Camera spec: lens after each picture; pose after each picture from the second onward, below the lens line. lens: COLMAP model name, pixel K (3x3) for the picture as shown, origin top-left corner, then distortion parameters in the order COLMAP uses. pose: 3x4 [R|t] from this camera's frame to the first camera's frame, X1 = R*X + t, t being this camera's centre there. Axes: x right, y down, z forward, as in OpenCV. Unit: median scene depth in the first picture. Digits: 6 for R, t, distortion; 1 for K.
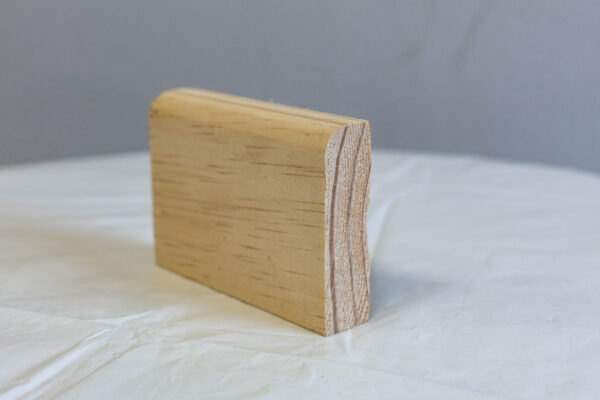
lens RADIAL K [[1060.6, 0, 295.2], [0, 1060.6, 204.4], [0, 0, 1]] dist [0.084738, 0.000000]
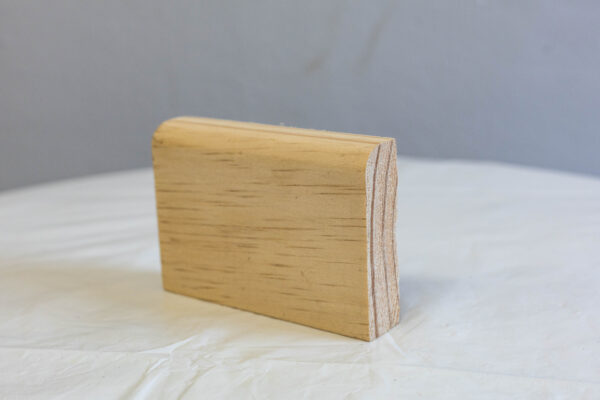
lens RADIAL K [[1060.6, 0, 301.0], [0, 1060.6, 194.8], [0, 0, 1]] dist [0.084738, 0.000000]
pose [[0.975333, -0.084632, 0.203868, -0.240490], [0.085659, 0.996317, 0.003797, -0.032467], [-0.203439, 0.013760, 0.978991, -0.034477]]
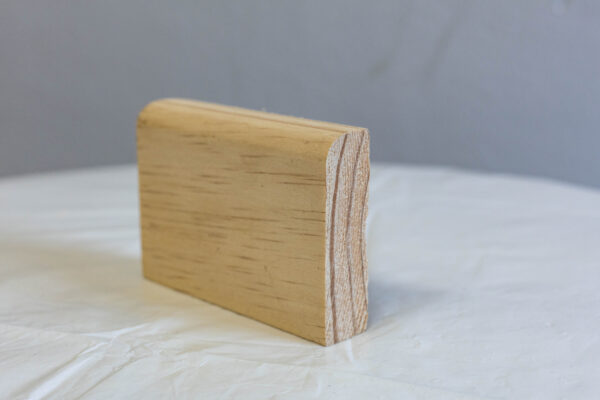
lens RADIAL K [[1060.6, 0, 299.3], [0, 1060.6, 204.4], [0, 0, 1]] dist [0.084738, 0.000000]
pose [[0.998261, -0.008475, 0.058328, -0.051802], [0.009537, 0.999793, -0.017969, 0.009415], [-0.058164, 0.018494, 0.998136, 0.010100]]
